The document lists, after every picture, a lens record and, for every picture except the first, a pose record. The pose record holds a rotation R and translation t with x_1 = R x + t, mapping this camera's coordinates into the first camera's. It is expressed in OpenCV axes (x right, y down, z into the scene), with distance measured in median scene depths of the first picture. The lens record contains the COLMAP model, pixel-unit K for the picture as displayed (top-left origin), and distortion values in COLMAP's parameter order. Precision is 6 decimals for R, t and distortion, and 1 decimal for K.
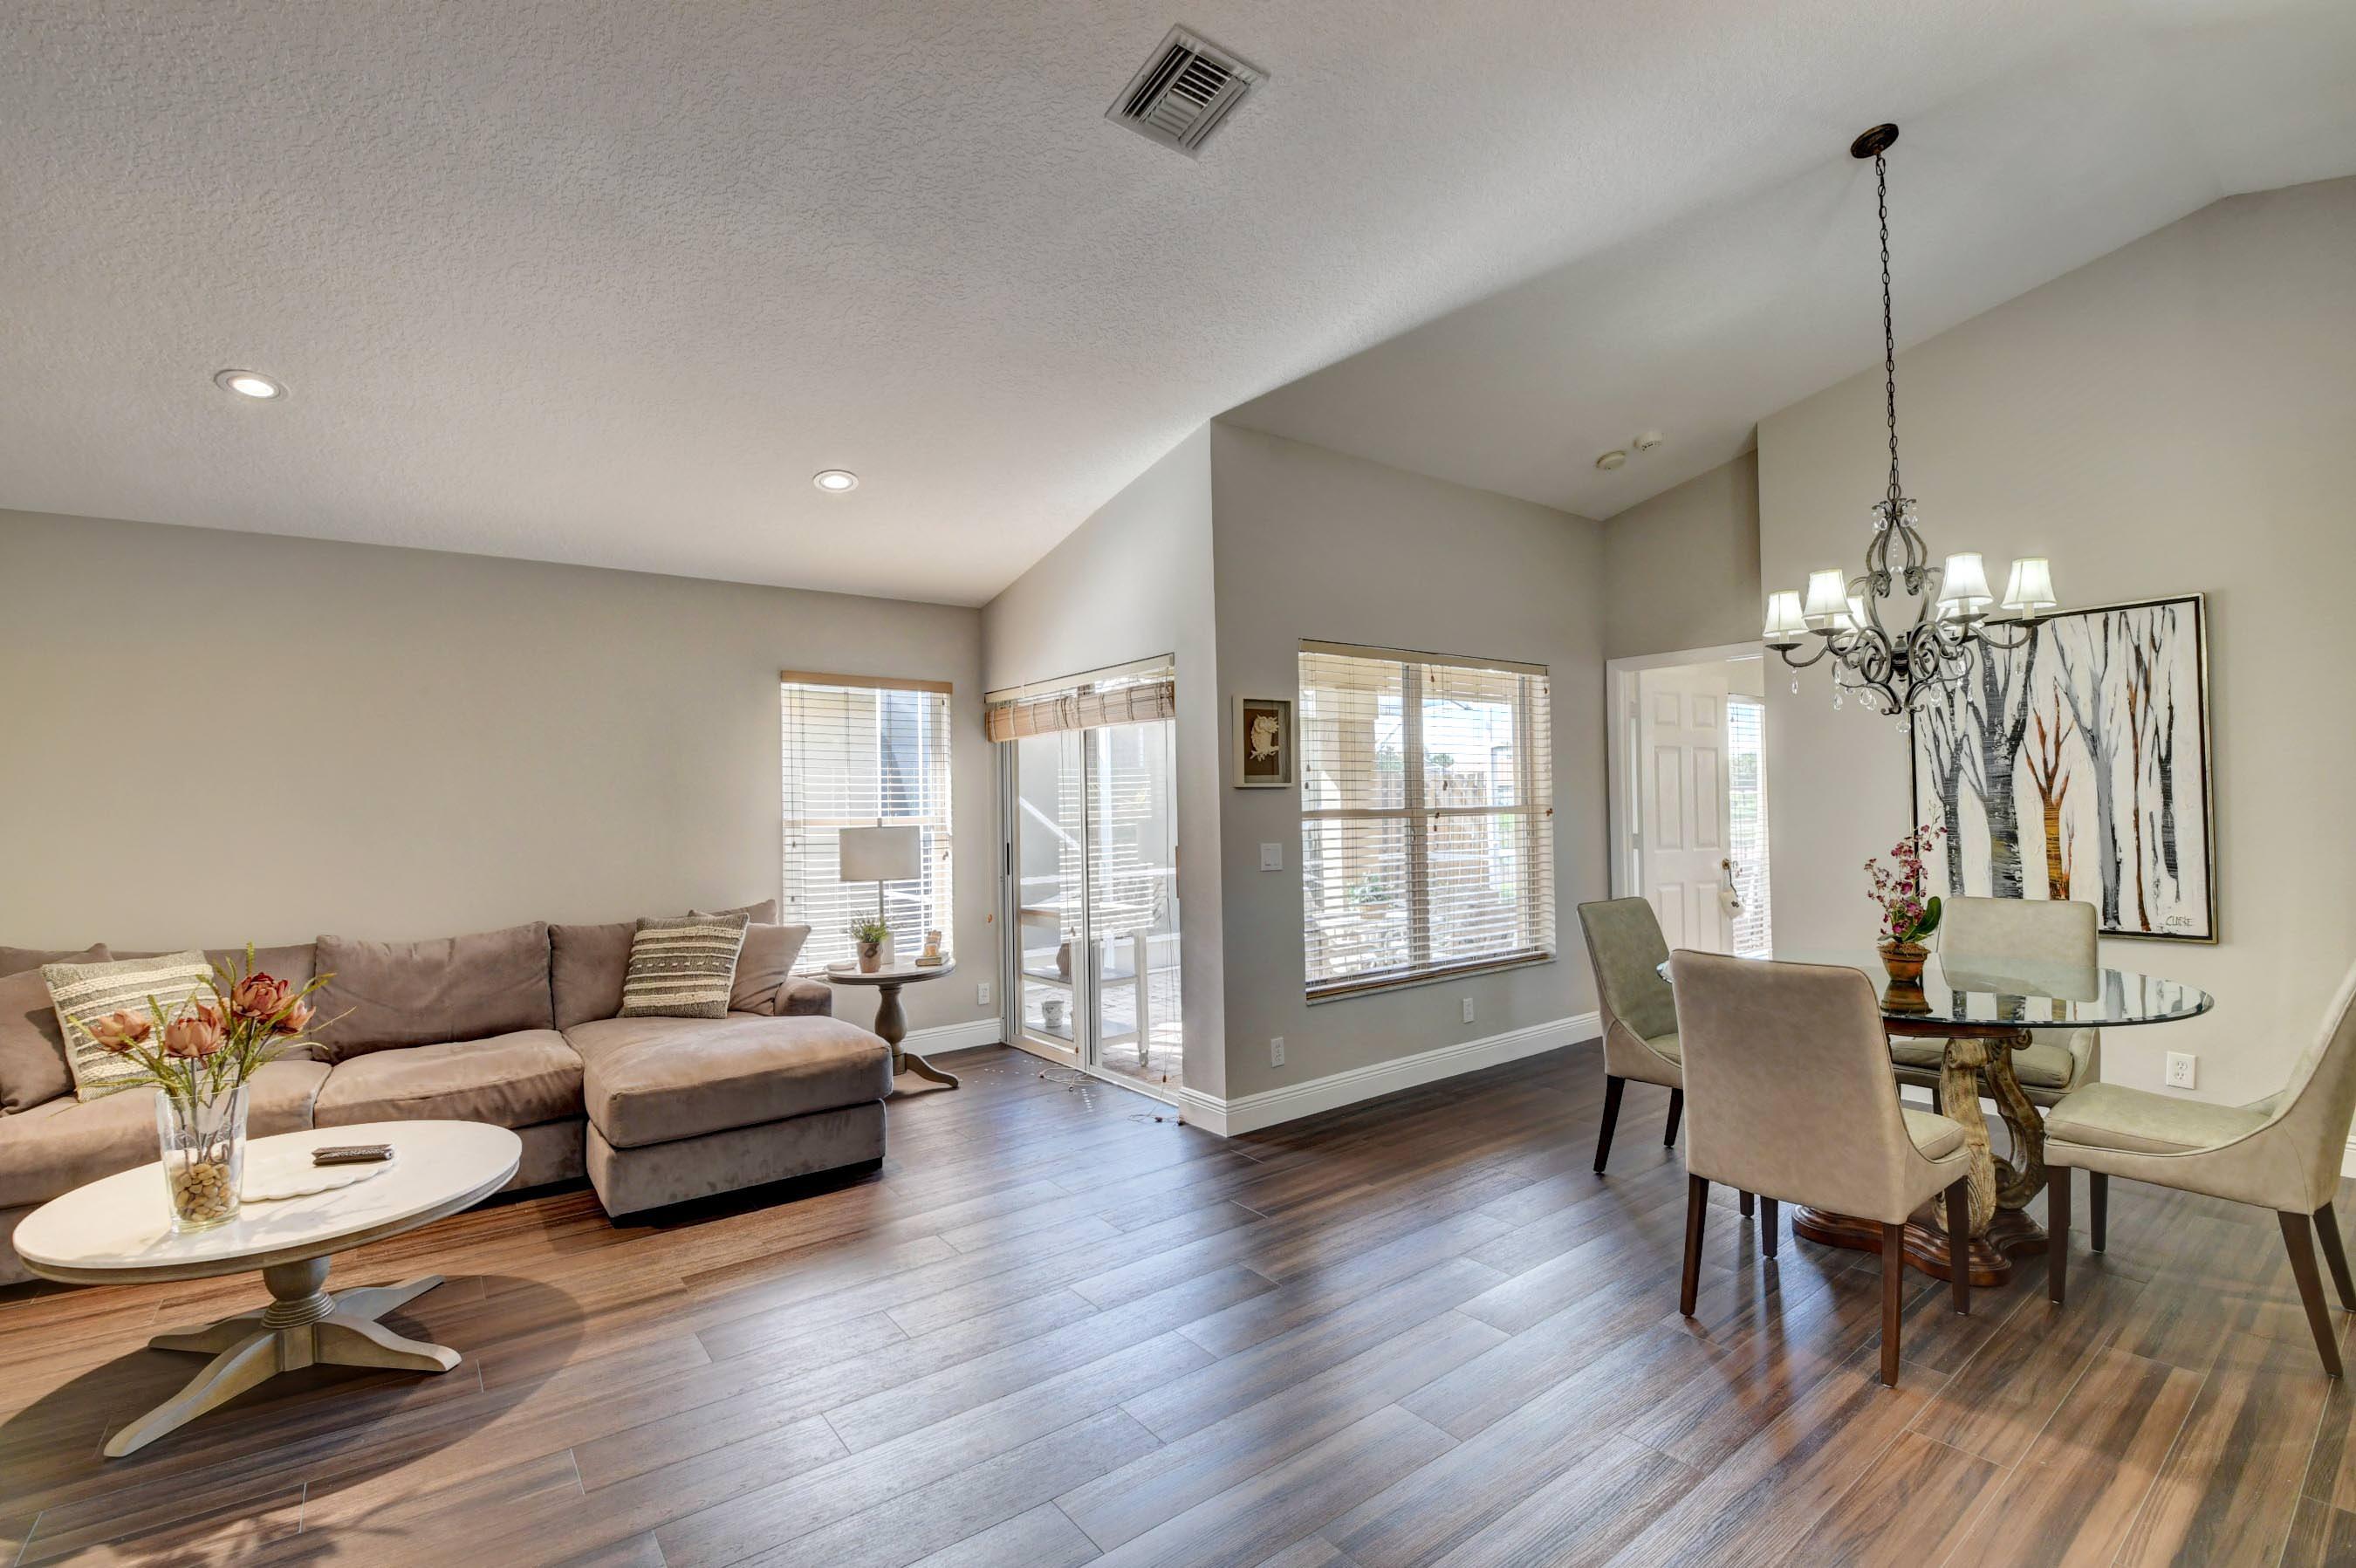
lens RADIAL K [[1039.3, 0, 1177.1], [0, 1039.3, 789.1], [0, 0, 1]] dist [-0.003794, -0.011704]
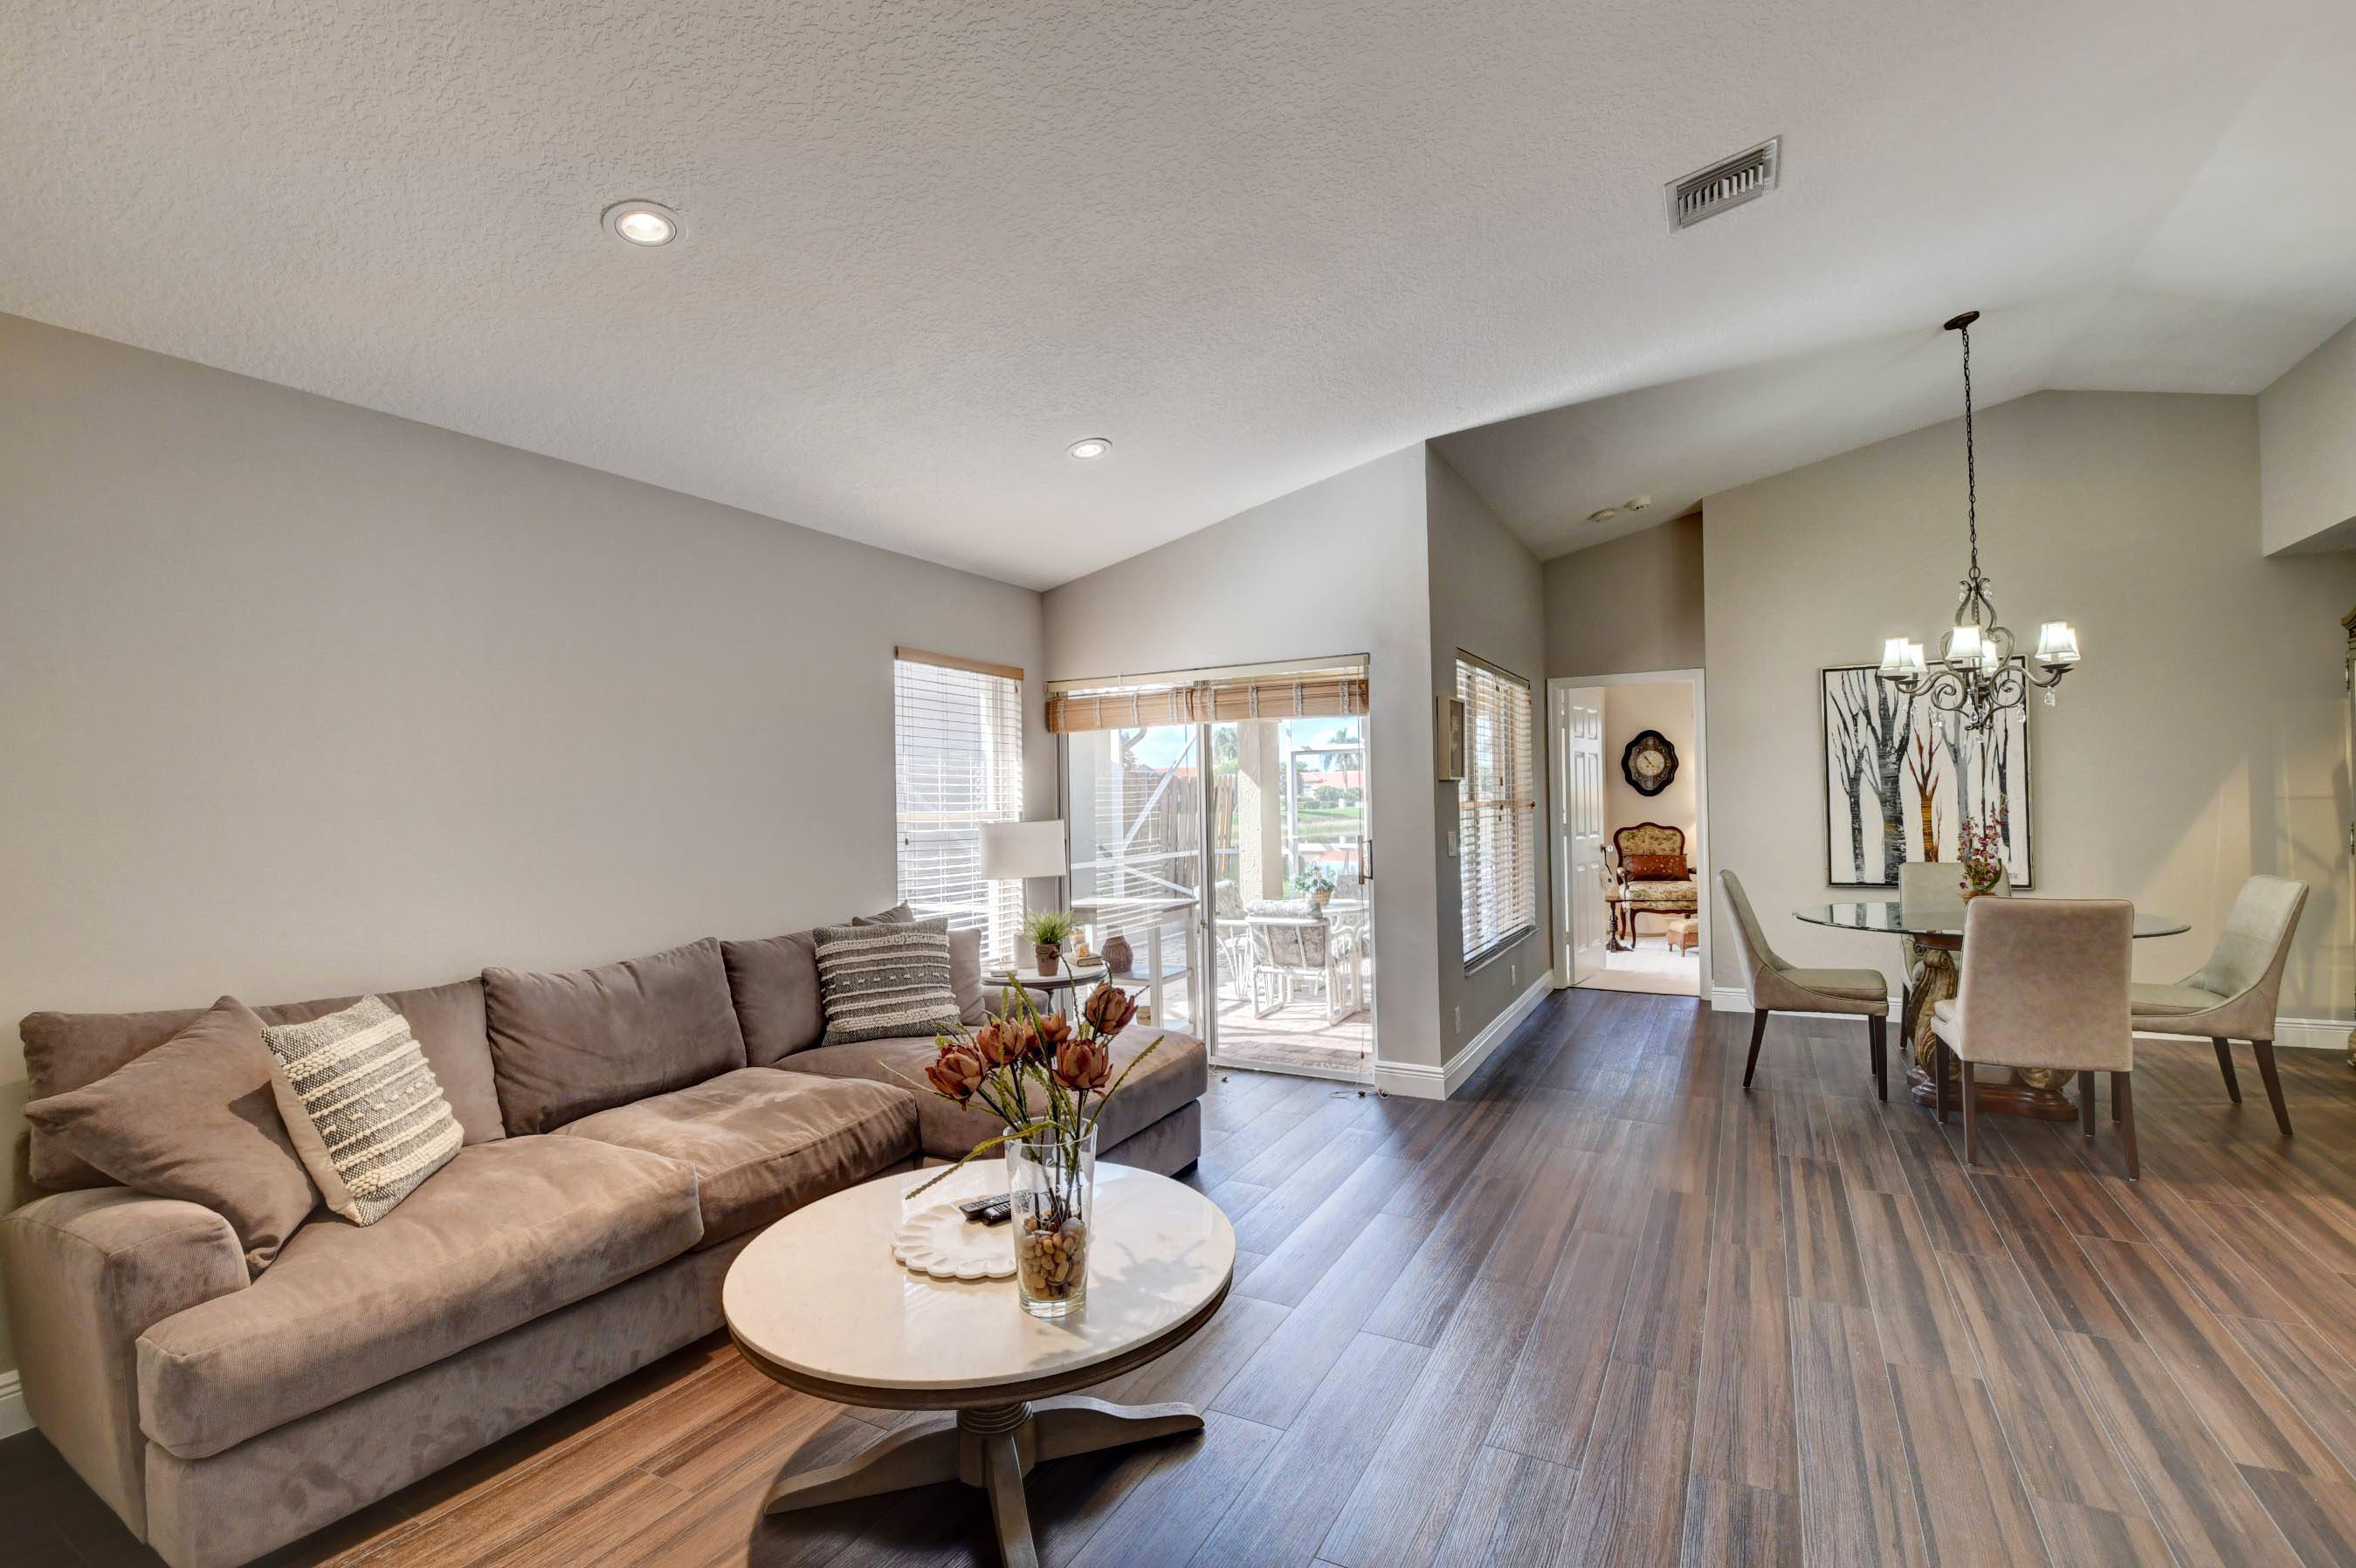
lens RADIAL K [[1039.2, 0, 1180.1], [0, 1039.2, 786.8], [0, 0, 1]] dist [-0.003794, -0.011704]
pose [[0.913148, 0.006700, 0.407572, -0.666216], [-0.004462, 0.999969, -0.006440, 0.014754], [-0.407603, 0.004061, 0.913150, 0.118746]]
